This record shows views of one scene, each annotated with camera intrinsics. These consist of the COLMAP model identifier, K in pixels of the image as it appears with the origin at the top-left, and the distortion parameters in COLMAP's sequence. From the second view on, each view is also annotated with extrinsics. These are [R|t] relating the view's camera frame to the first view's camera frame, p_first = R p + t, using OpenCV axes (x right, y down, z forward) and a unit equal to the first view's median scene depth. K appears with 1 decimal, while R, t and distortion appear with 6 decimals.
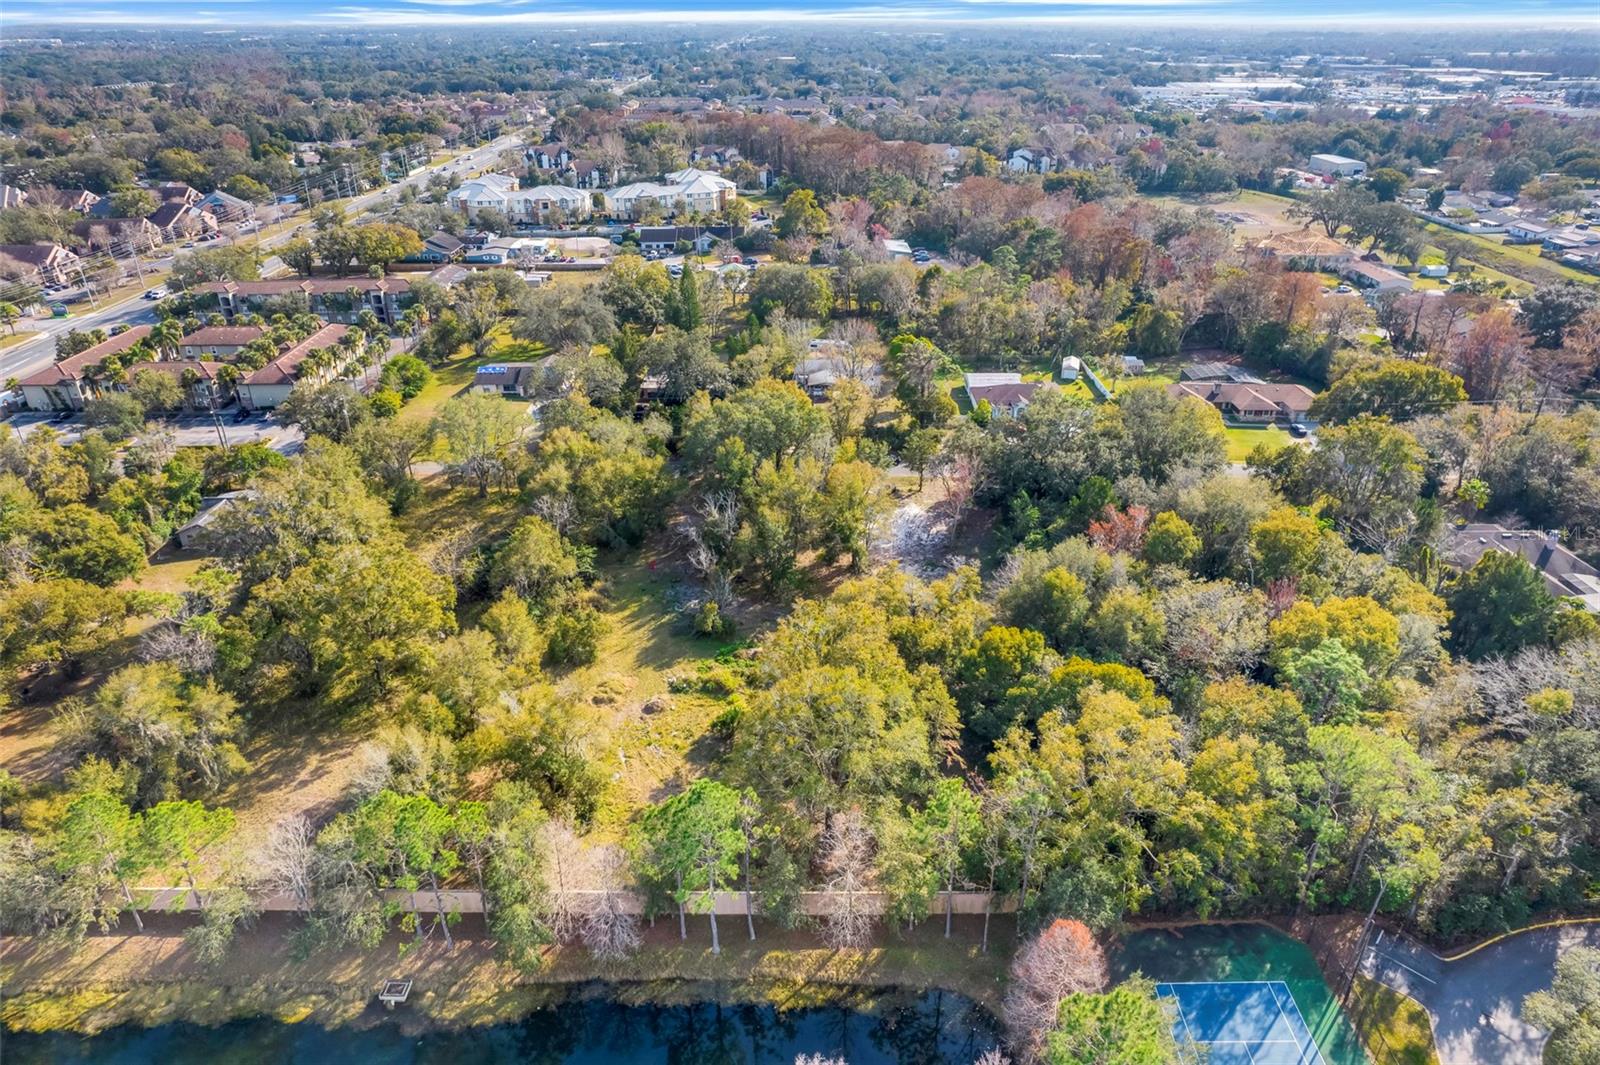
lens RADIAL K [[1033.9, 0, 800.0], [0, 1033.9, 532.5], [0, 0, 1]] dist [-0.079267, 0.077492]
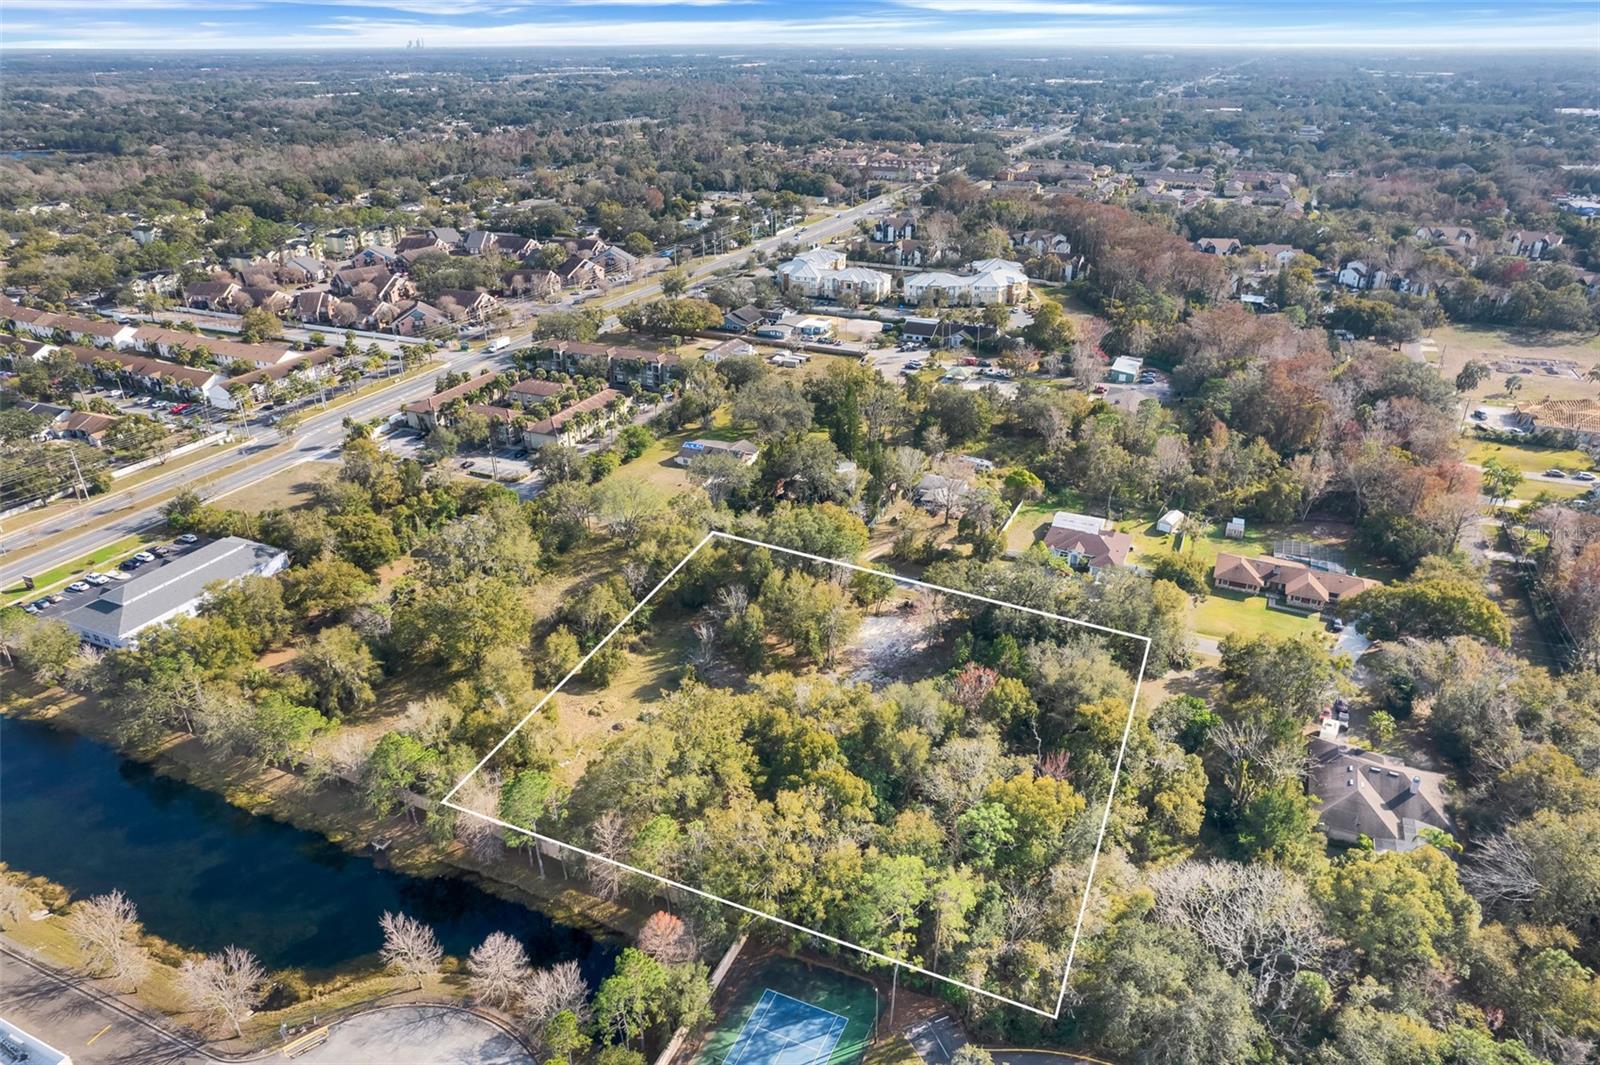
lens RADIAL K [[1033.9, 0, 800.0], [0, 1033.9, 532.5], [0, 0, 1]] dist [-0.079267, 0.077492]
pose [[0.911344, 0.182869, -0.368798, 0.321188], [-0.189028, 0.981774, 0.019703, -0.099784], [0.365679, 0.051757, 0.929301, -0.163640]]
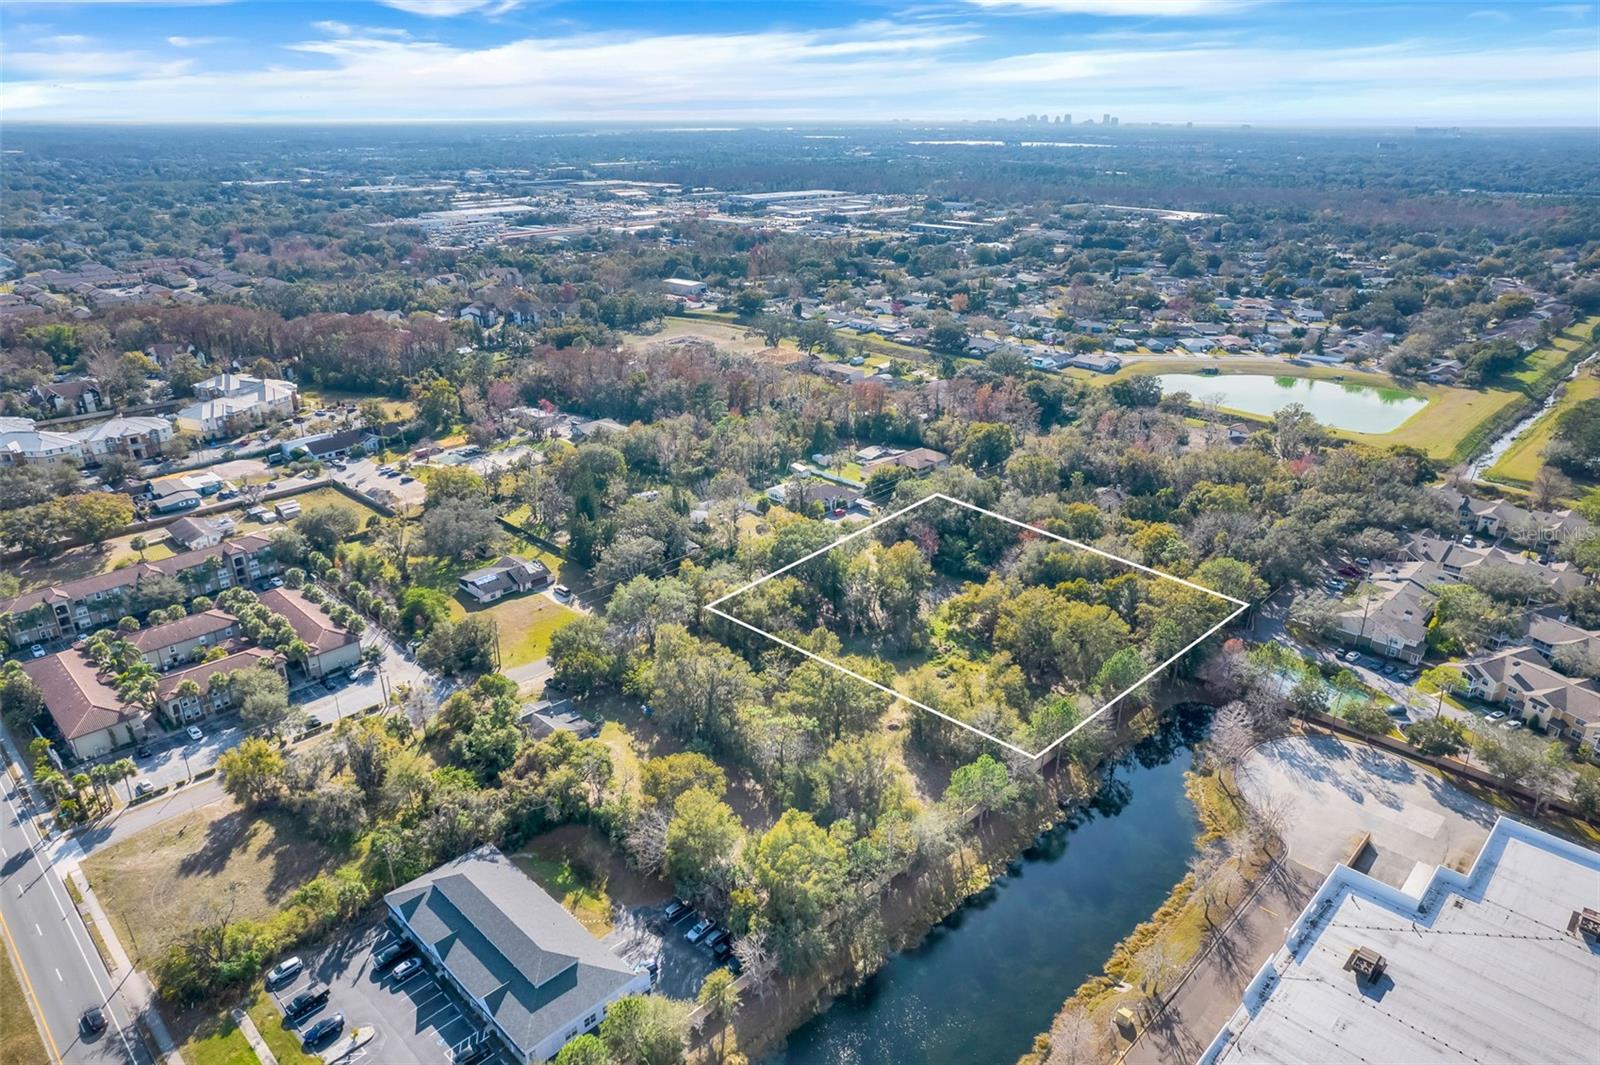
lens RADIAL K [[1033.9, 0, 800.0], [0, 1033.9, 532.5], [0, 0, 1]] dist [-0.079267, 0.077492]
pose [[0.699573, -0.262184, 0.664723, -0.812412], [0.319610, 0.946823, 0.037085, -0.134338], [-0.639099, 0.186509, 0.746168, -0.138905]]
